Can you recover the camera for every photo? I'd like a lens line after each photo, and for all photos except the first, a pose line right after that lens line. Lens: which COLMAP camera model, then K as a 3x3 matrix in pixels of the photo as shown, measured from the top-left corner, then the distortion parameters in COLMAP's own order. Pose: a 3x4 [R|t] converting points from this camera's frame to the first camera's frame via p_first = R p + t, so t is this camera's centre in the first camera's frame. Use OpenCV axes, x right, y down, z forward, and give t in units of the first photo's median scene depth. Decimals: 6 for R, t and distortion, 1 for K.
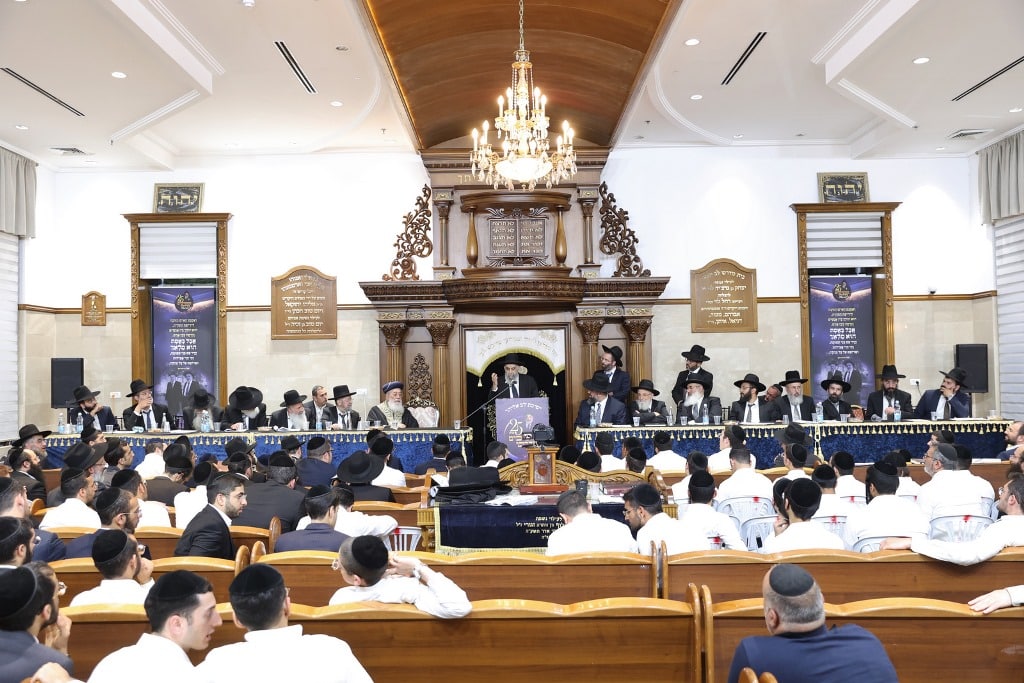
lens RADIAL K [[913.4, 0, 511.0], [0, 913.4, 352.4], [0, 0, 1]] dist [-0.048954, 0.097979]
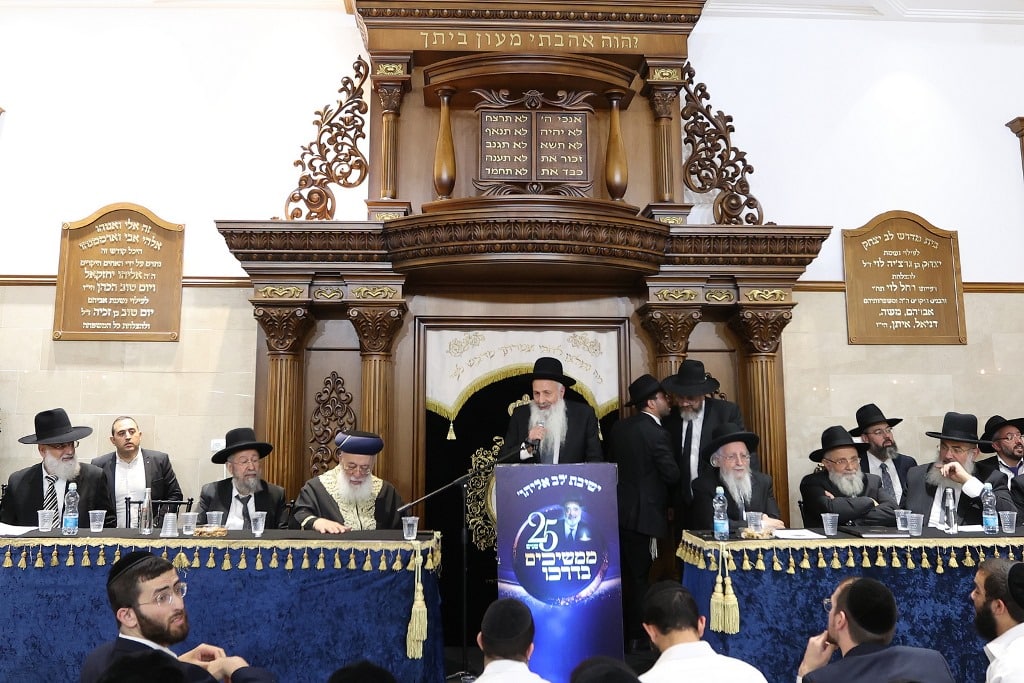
lens RADIAL K [[909.1, 0, 486.8], [0, 909.1, 299.9], [0, 0, 1]] dist [-0.067650, 0.055942]
pose [[0.999375, 0.022406, 0.027355, -0.029970], [-0.018781, 0.991819, -0.126261, 0.023881], [-0.029961, 0.125668, 0.991620, 0.488267]]
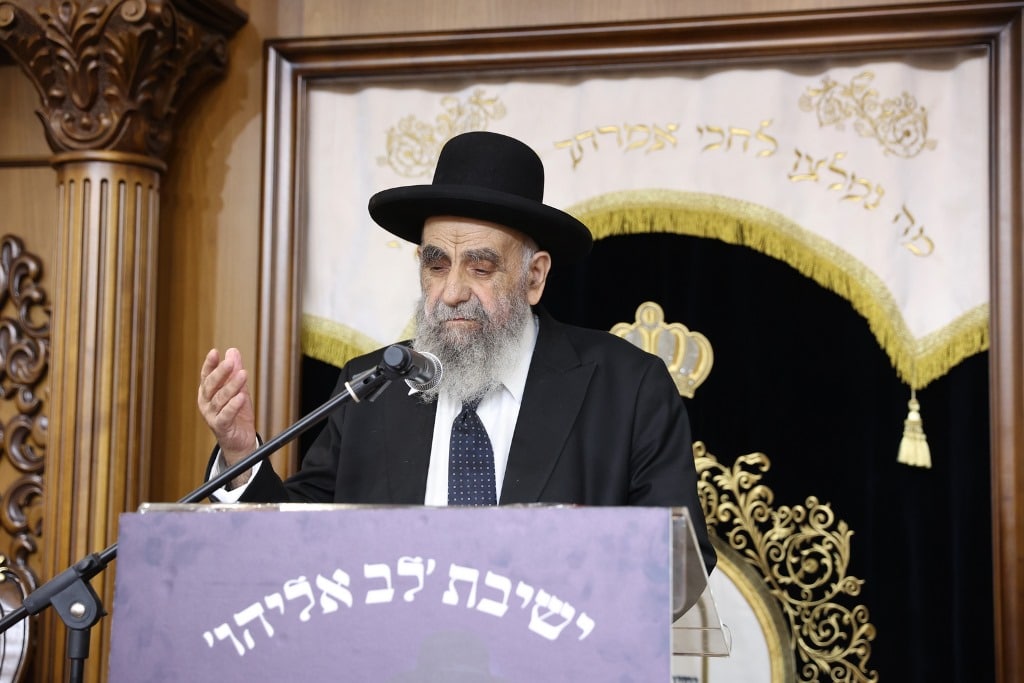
lens RADIAL K [[1885.2, 0, 514.2], [0, 1885.2, 355.9], [0, 0, 1]] dist [0.154684, 0.000000]
pose [[0.968190, 0.007756, -0.250095, 0.061661], [-0.026217, 0.997162, -0.070568, 0.041703], [0.248838, 0.074880, 0.965646, 0.710724]]
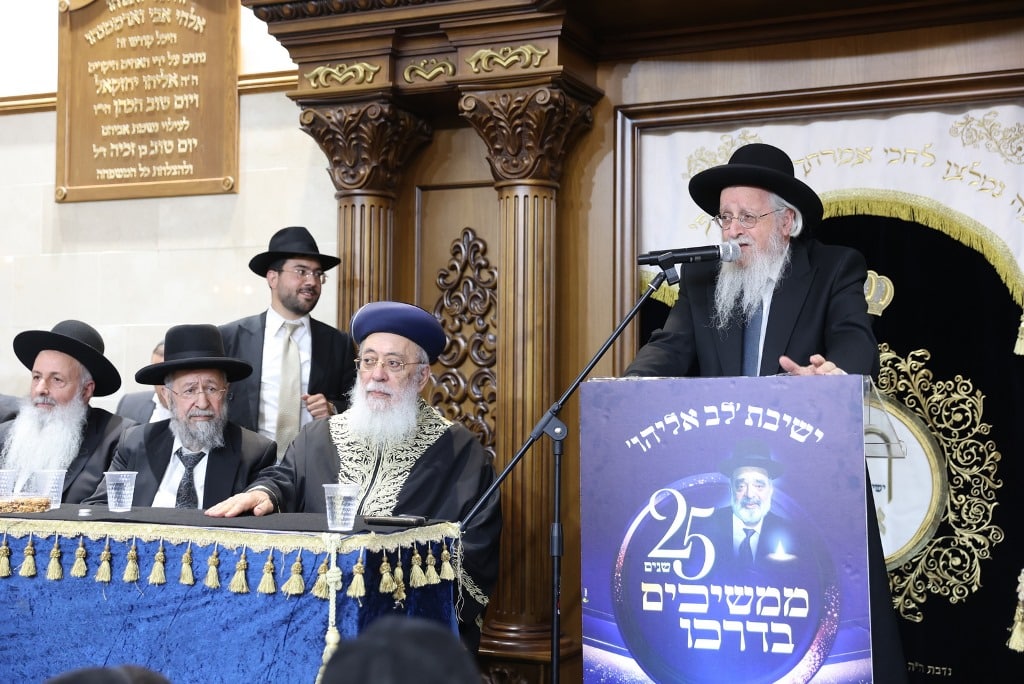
lens RADIAL K [[1440.7, 0, 485.0], [0, 1440.7, 367.9], [0, 0, 1]] dist [0.077768, 0.000000]
pose [[0.907277, 0.011472, -0.420377, 0.078938], [-0.015756, 0.999853, -0.006721, 0.044084], [0.420238, 0.012721, 0.907325, 0.623675]]
